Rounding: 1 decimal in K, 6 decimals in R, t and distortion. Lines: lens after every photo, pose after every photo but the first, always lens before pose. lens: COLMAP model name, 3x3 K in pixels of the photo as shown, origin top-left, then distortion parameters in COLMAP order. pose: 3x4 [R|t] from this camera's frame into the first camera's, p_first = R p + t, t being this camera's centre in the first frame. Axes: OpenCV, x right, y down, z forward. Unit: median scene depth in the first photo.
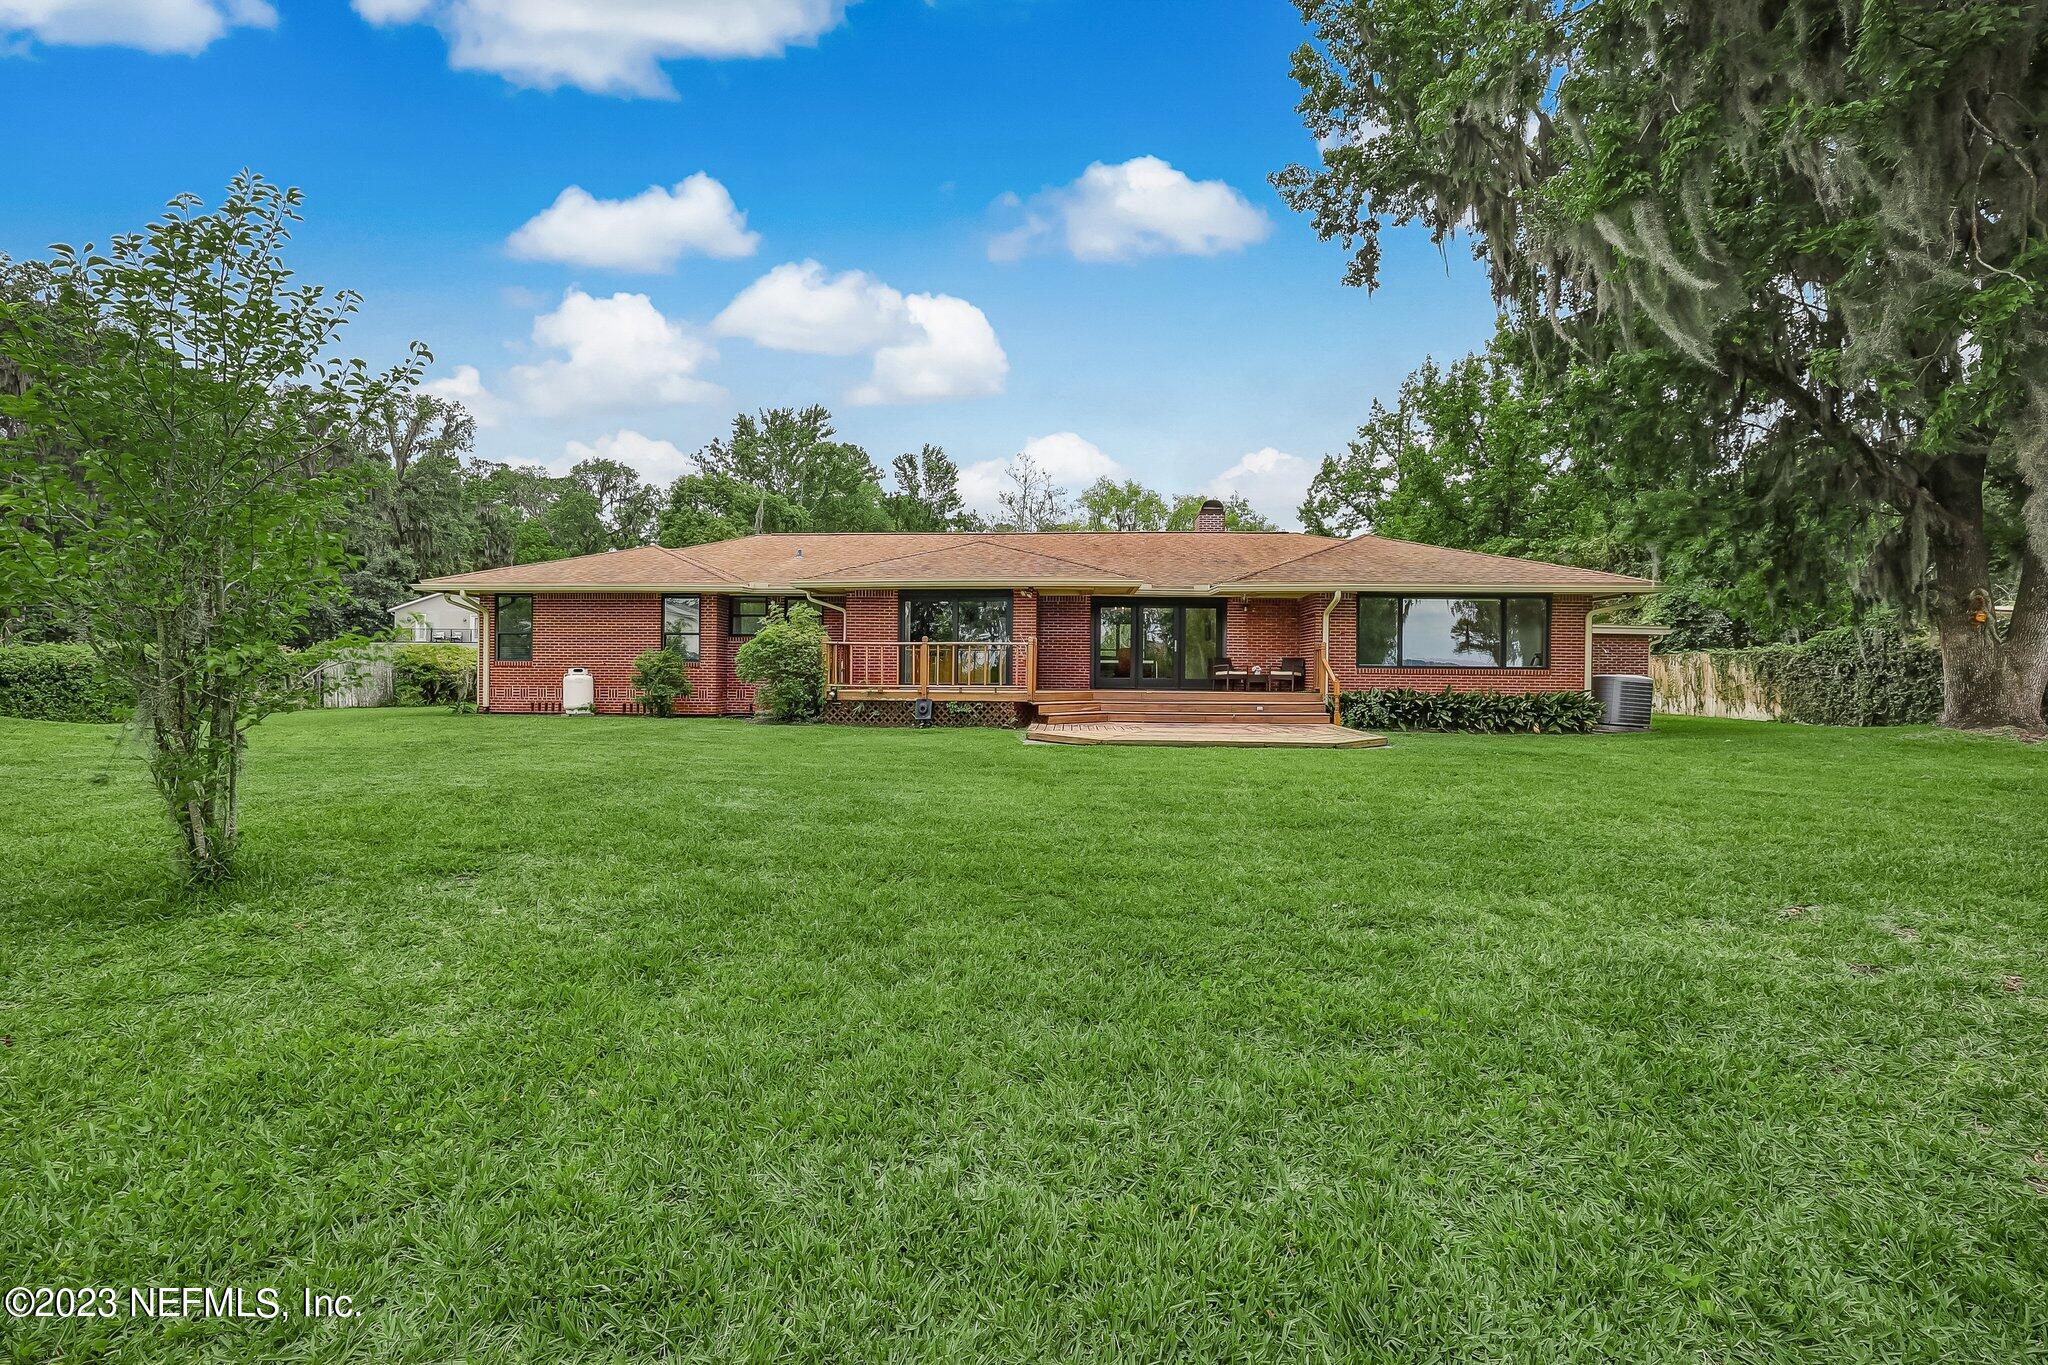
lens RADIAL K [[942.8, 0, 1024.0], [0, 942.8, 682.5], [0, 0, 1]] dist [-0.002295, -0.000225]
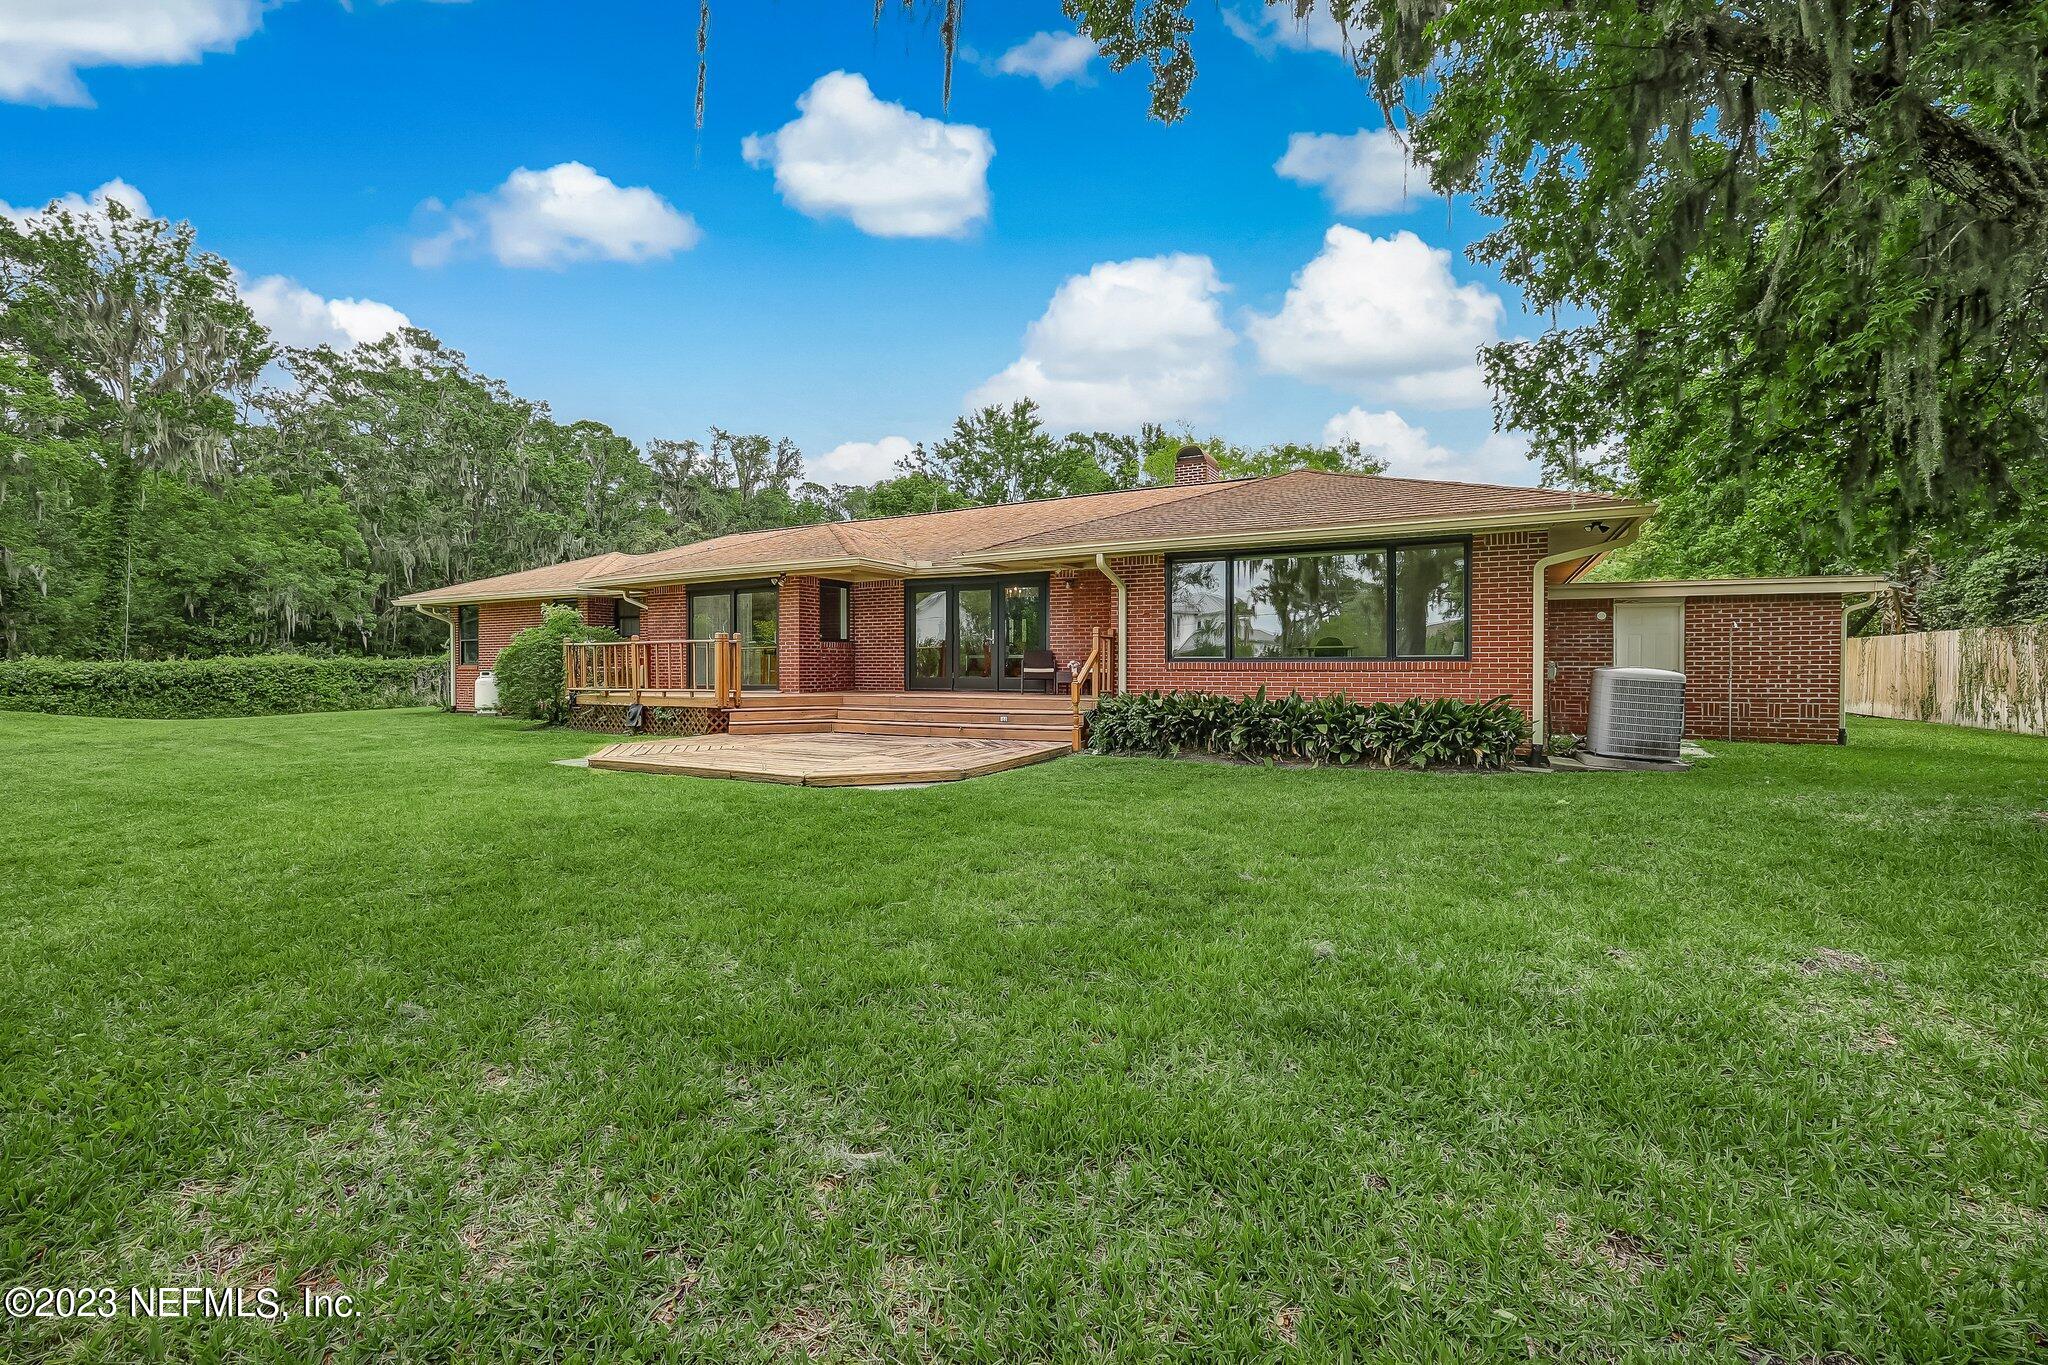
lens RADIAL K [[926.5, 0, 1024.0], [0, 926.5, 682.5], [0, 0, 1]] dist [-0.001379, -0.000284]
pose [[0.895721, -0.002642, -0.444609, 0.554261], [0.006892, 0.999945, 0.007944, -0.006299], [0.444564, -0.010180, 0.895689, 0.328029]]
